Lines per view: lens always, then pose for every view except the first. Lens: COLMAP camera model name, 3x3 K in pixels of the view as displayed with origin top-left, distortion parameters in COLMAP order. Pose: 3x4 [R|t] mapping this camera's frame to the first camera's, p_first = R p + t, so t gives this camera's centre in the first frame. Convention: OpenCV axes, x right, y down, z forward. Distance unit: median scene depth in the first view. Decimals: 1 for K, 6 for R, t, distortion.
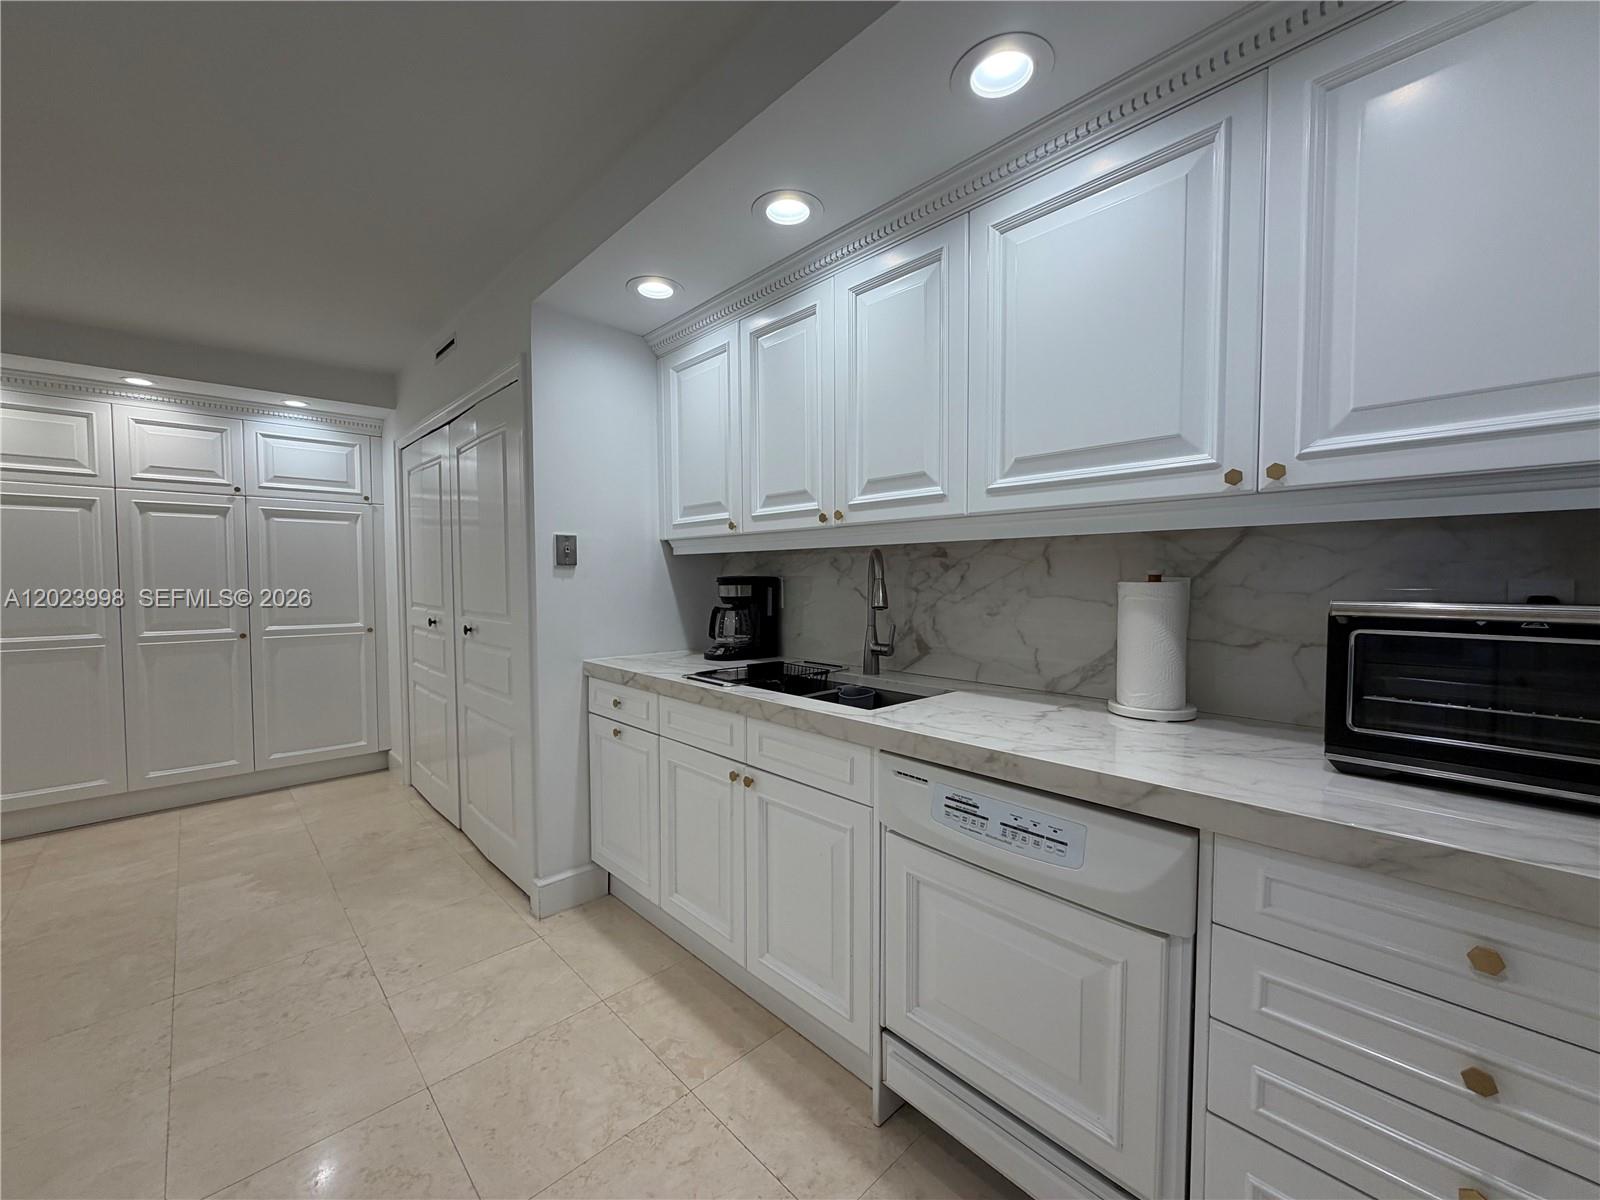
lens RADIAL K [[637.2, 0, 795.4], [0, 637.2, 601.9], [0, 0, 1]] dist [0.000710, -0.000319]
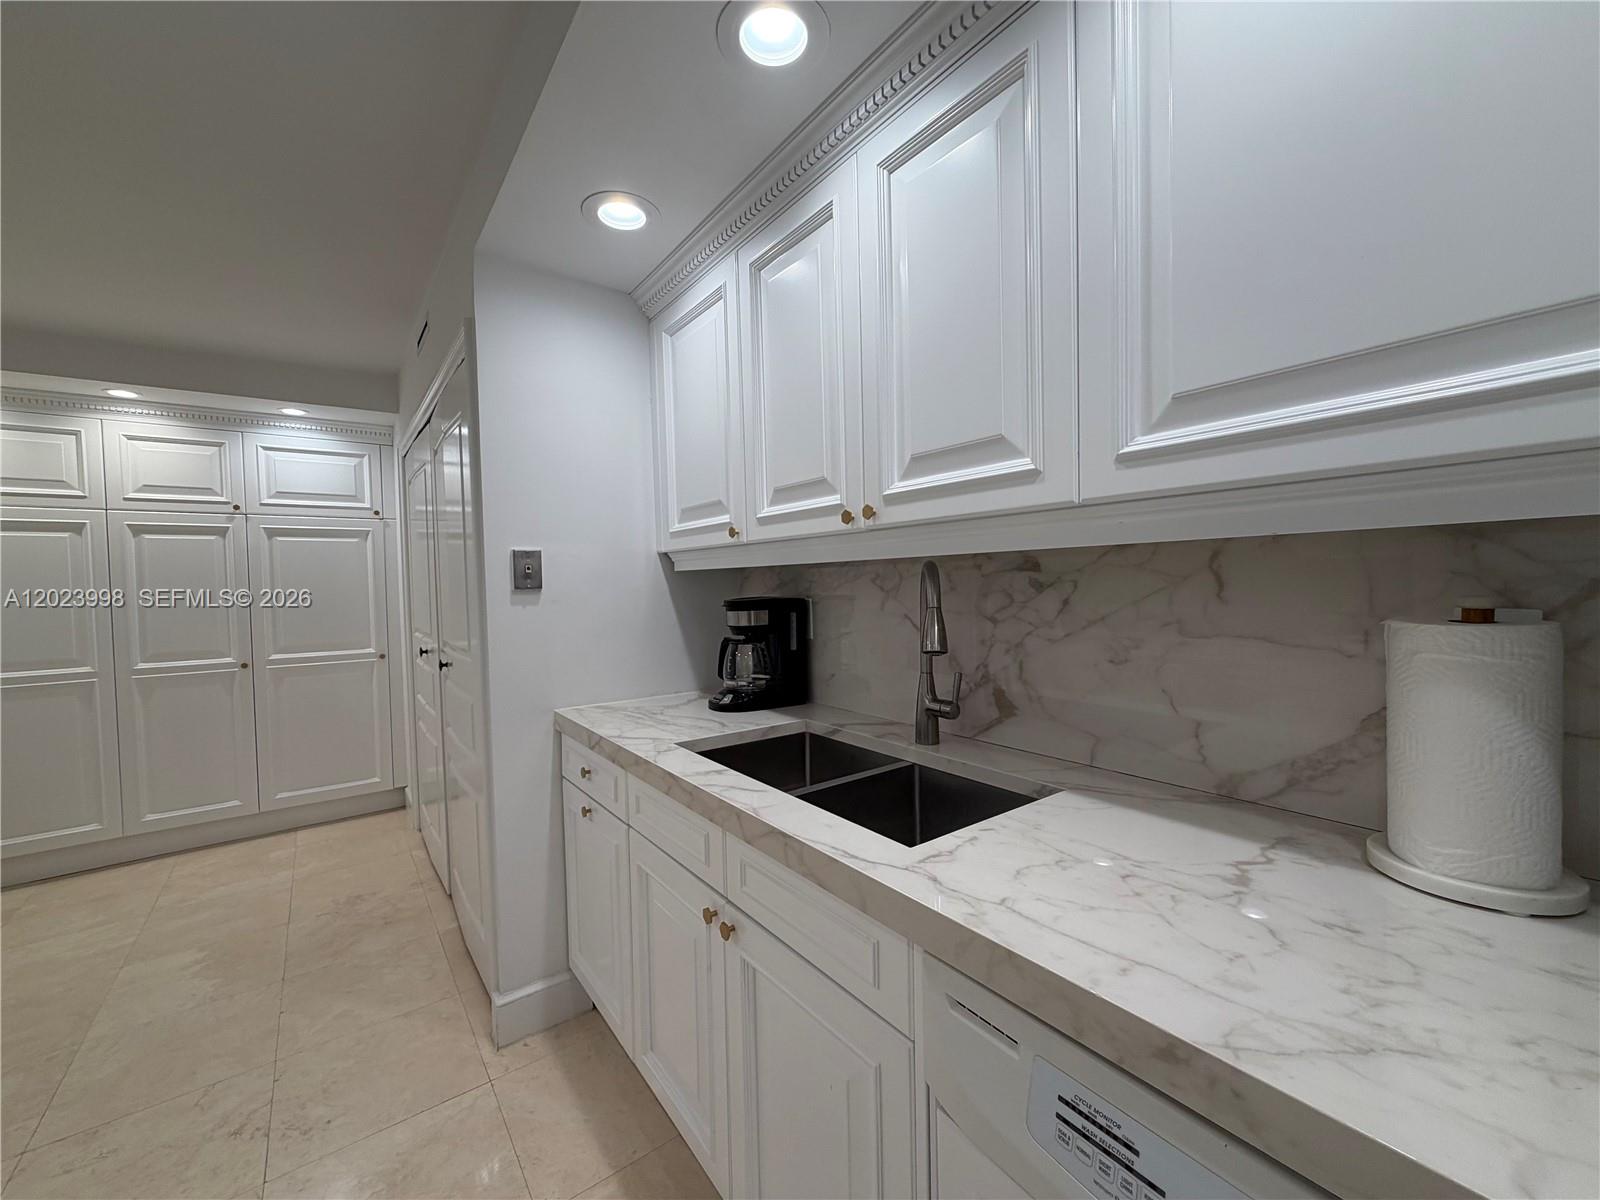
lens RADIAL K [[637.2, 0, 795.4], [0, 637.2, 601.9], [0, 0, 1]] dist [0.000710, -0.000319]
pose [[0.992730, -0.014812, -0.119447, 0.063200], [0.013961, 0.999871, -0.007958, -0.035372], [0.119549, 0.006232, 0.992809, 0.305239]]
